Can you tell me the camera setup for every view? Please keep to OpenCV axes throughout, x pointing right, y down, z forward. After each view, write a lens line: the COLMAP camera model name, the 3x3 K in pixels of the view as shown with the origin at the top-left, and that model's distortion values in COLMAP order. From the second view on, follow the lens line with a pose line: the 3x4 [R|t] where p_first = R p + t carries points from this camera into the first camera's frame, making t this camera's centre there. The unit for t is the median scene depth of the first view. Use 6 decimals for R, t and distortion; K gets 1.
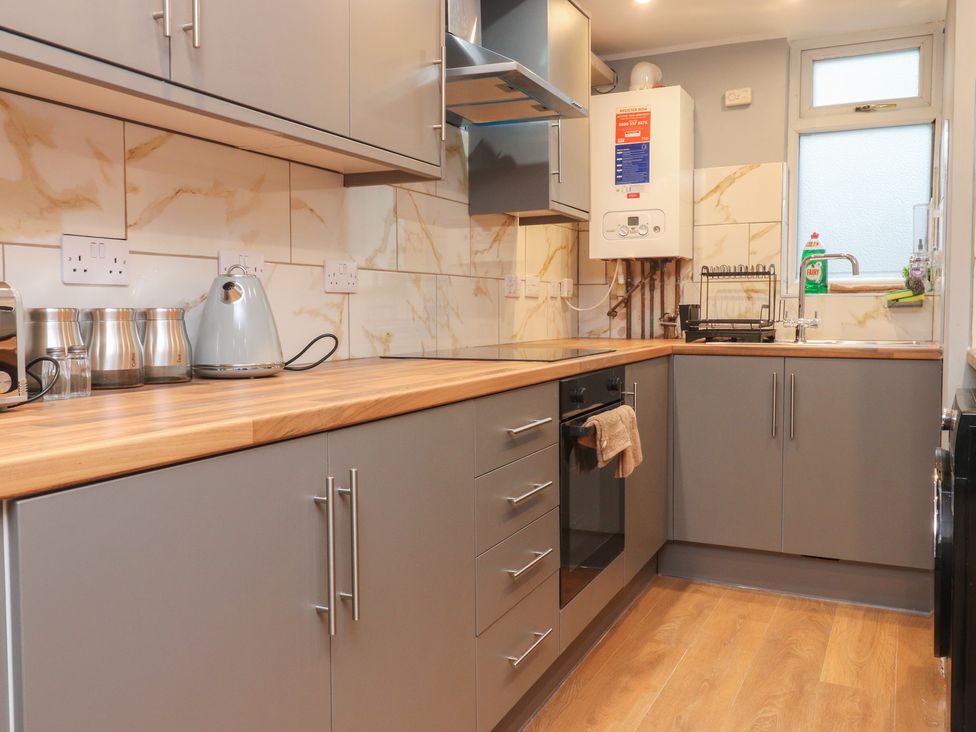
lens RADIAL K [[837.4, 0, 488.0], [0, 837.4, 366.0], [0, 0, 1]] dist [0.014568, -0.007490]
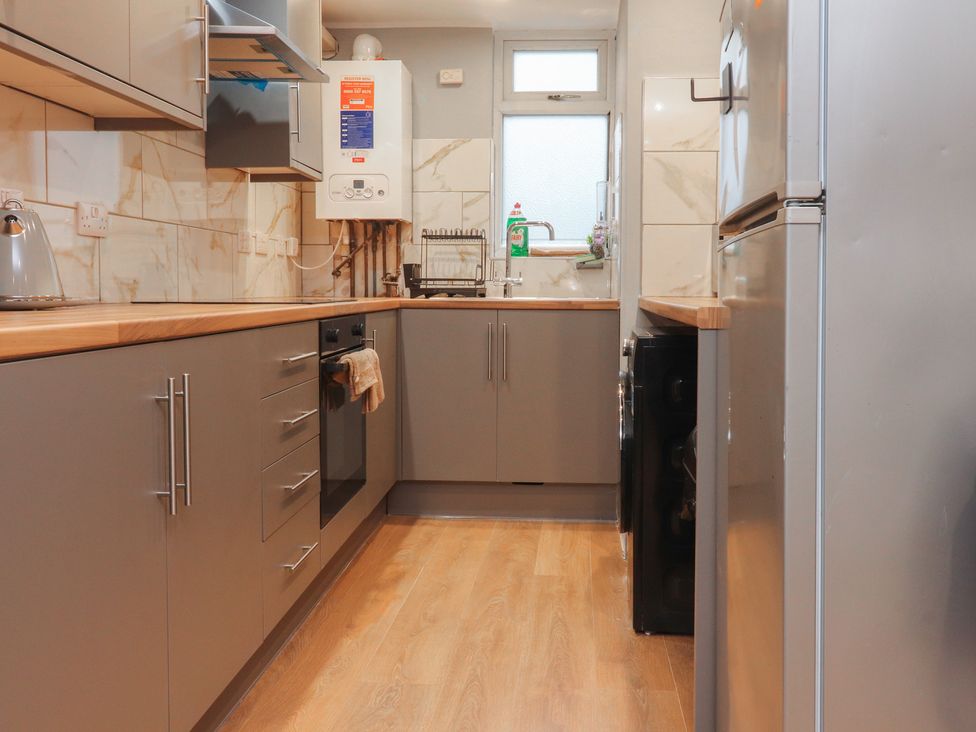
lens RADIAL K [[935.5, 0, 488.0], [0, 935.5, 366.0], [0, 0, 1]] dist [0.012296, 0.003069]
pose [[0.931423, -0.016838, 0.363548, -0.120592], [0.014083, 0.999849, 0.010227, 0.052024], [-0.363665, -0.004406, 0.931519, -0.178699]]
